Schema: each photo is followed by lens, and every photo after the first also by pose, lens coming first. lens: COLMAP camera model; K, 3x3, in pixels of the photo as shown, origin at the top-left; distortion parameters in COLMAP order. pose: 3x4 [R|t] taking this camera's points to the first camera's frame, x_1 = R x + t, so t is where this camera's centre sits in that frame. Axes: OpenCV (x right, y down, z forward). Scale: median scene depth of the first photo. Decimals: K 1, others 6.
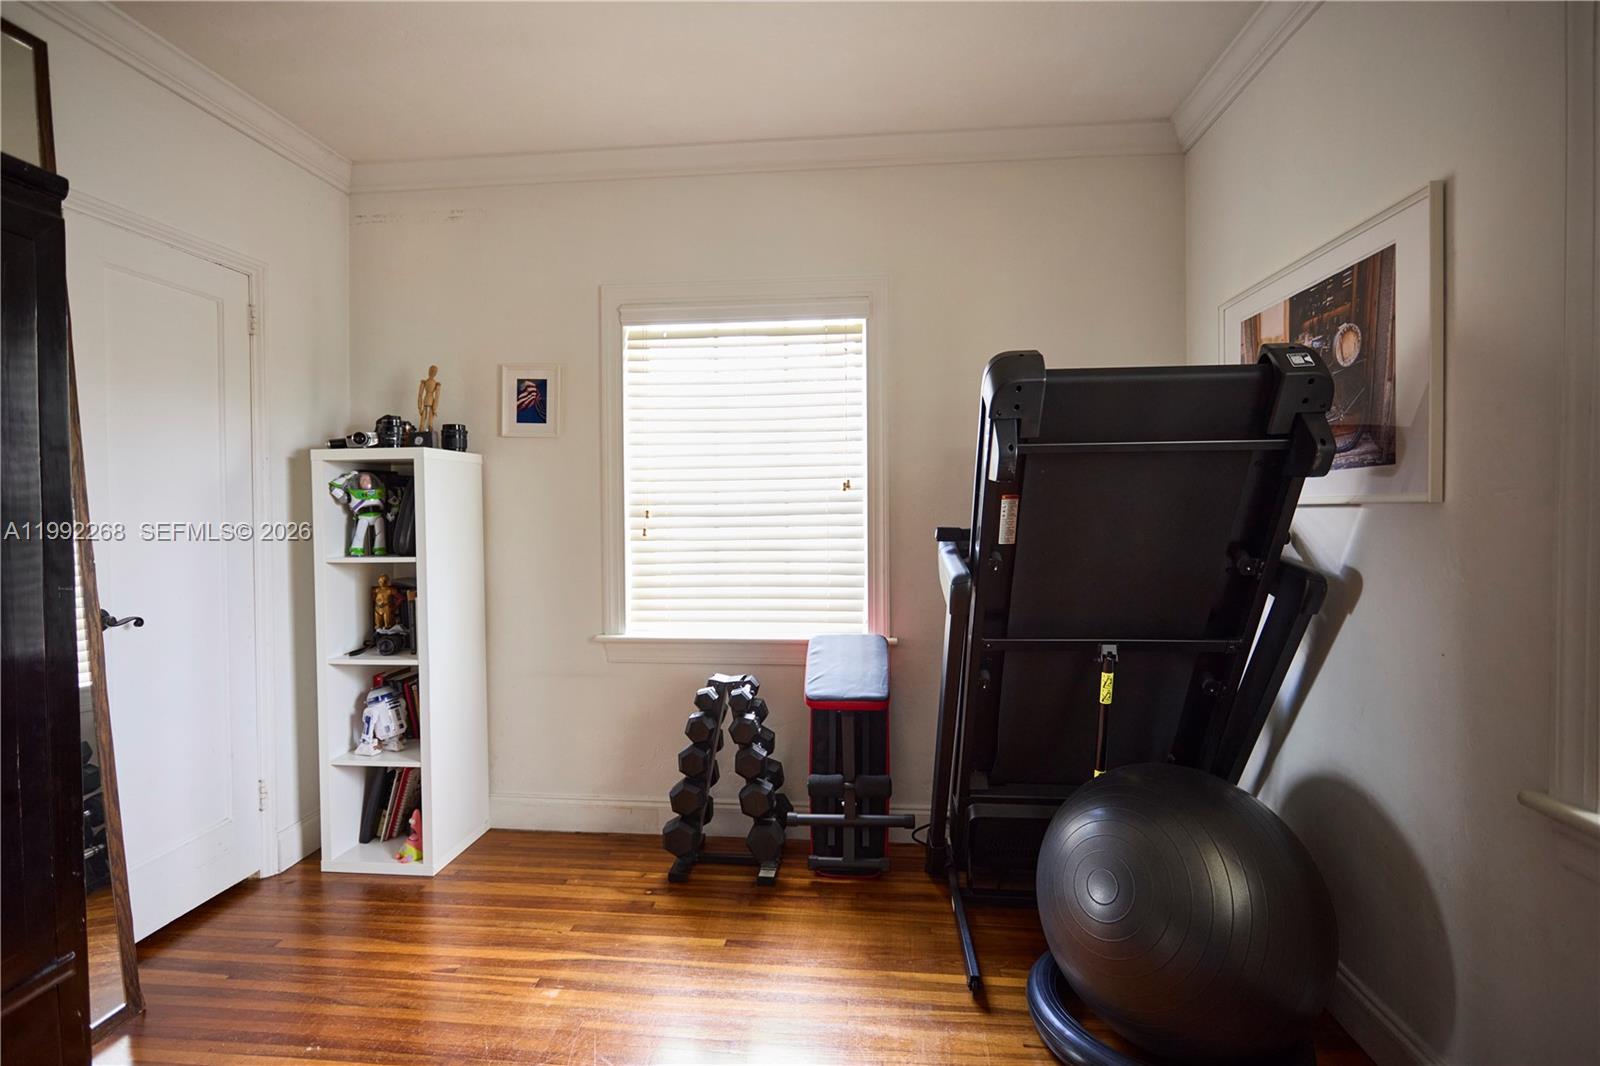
lens RADIAL K [[787.0, 0, 807.1], [0, 787.0, 521.5], [0, 0, 1]] dist [0.003907, -0.000473]
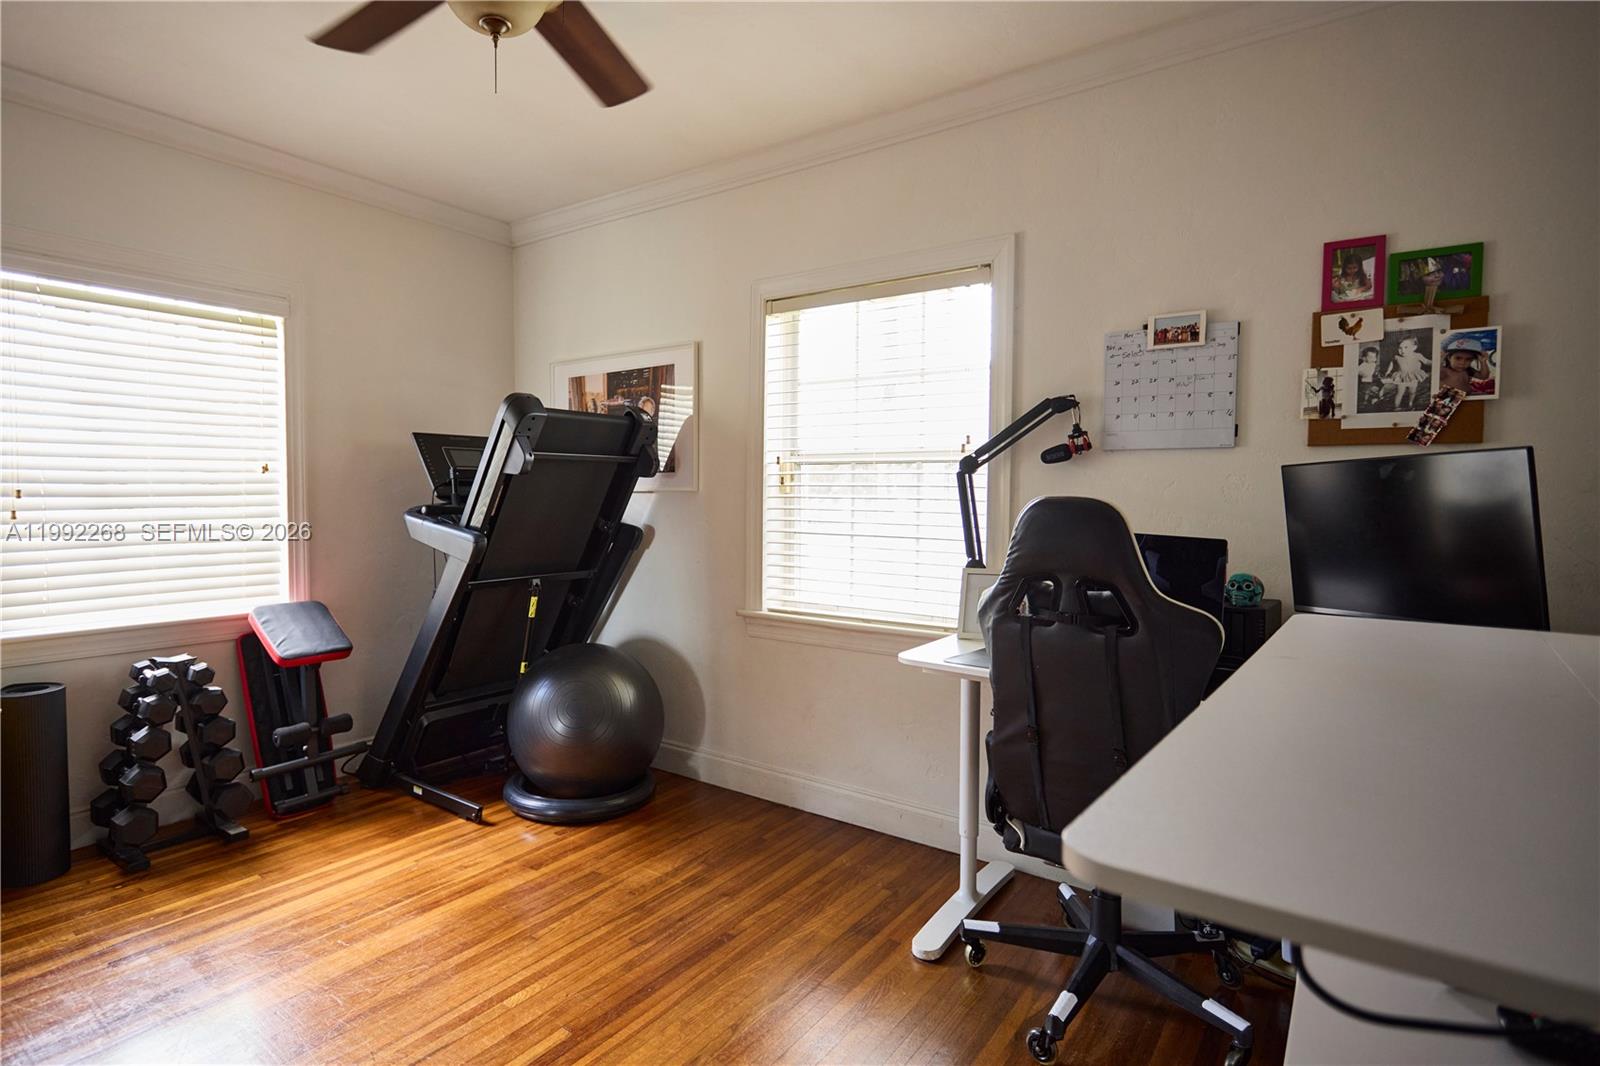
lens RADIAL K [[787.0, 0, 807.1], [0, 787.0, 521.5], [0, 0, 1]] dist [0.003907, -0.000473]
pose [[0.475331, -0.022109, 0.879529, -0.658542], [0.005693, 0.999741, 0.022054, 0.008630], [-0.879789, -0.005476, 0.475333, -0.201862]]
